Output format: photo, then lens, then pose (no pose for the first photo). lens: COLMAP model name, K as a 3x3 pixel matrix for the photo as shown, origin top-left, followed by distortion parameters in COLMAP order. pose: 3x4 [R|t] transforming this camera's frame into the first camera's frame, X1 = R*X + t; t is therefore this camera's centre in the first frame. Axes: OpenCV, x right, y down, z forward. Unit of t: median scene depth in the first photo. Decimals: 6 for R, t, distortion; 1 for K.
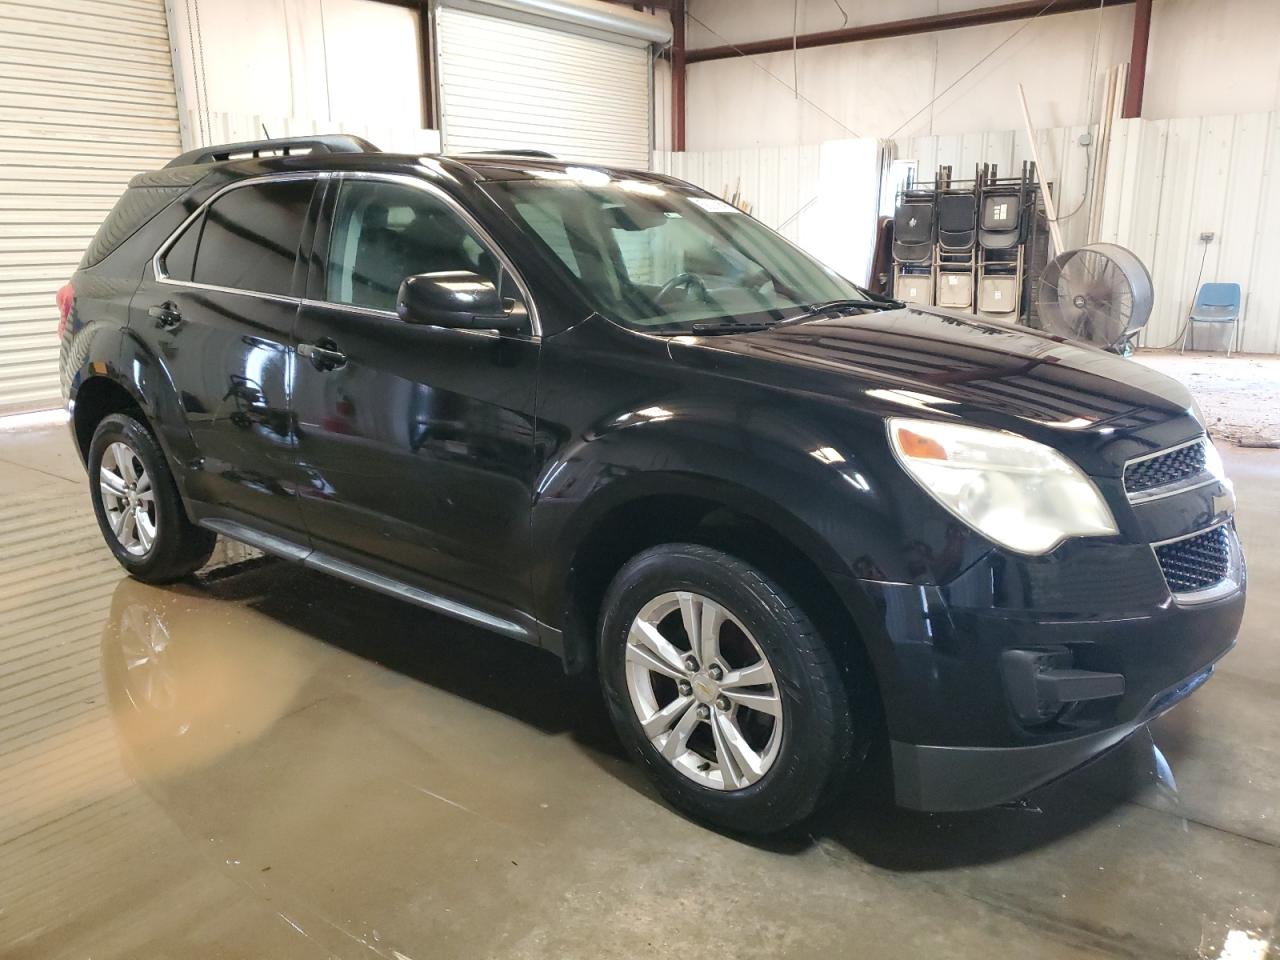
lens RADIAL K [[1027.7, 0, 640.0], [0, 1027.7, 480.0], [0, 0, 1]] dist [0.000285, -0.002452]
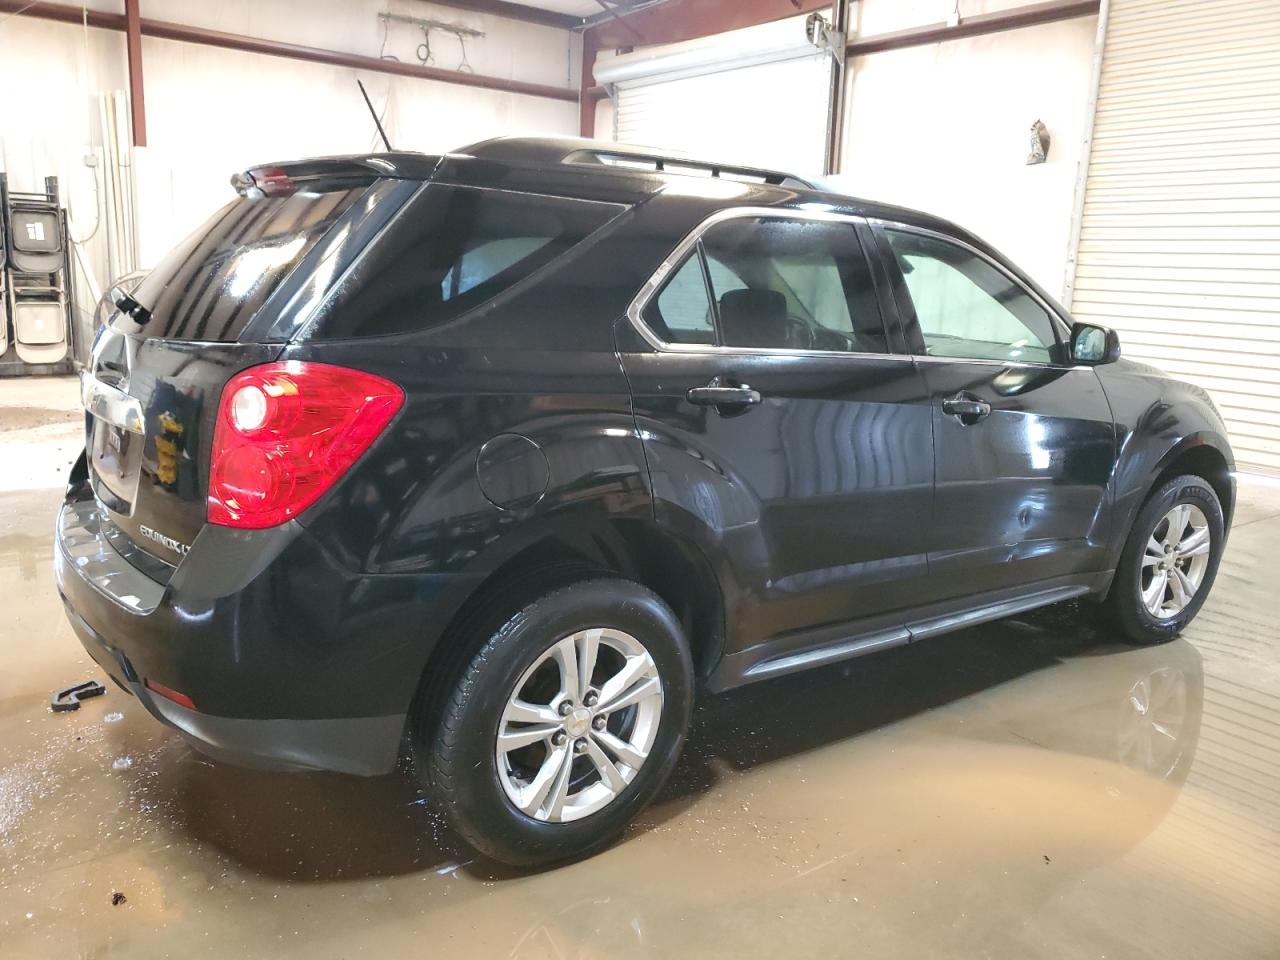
lens RADIAL K [[982.5, 0, 640.0], [0, 982.5, 480.0], [0, 0, 1]] dist [0.002328, -0.004803]
pose [[0.251883, -0.179200, 0.951022, -0.767508], [0.187666, 0.973097, 0.133655, -0.139708], [-0.949387, 0.144809, 0.278736, 0.624403]]
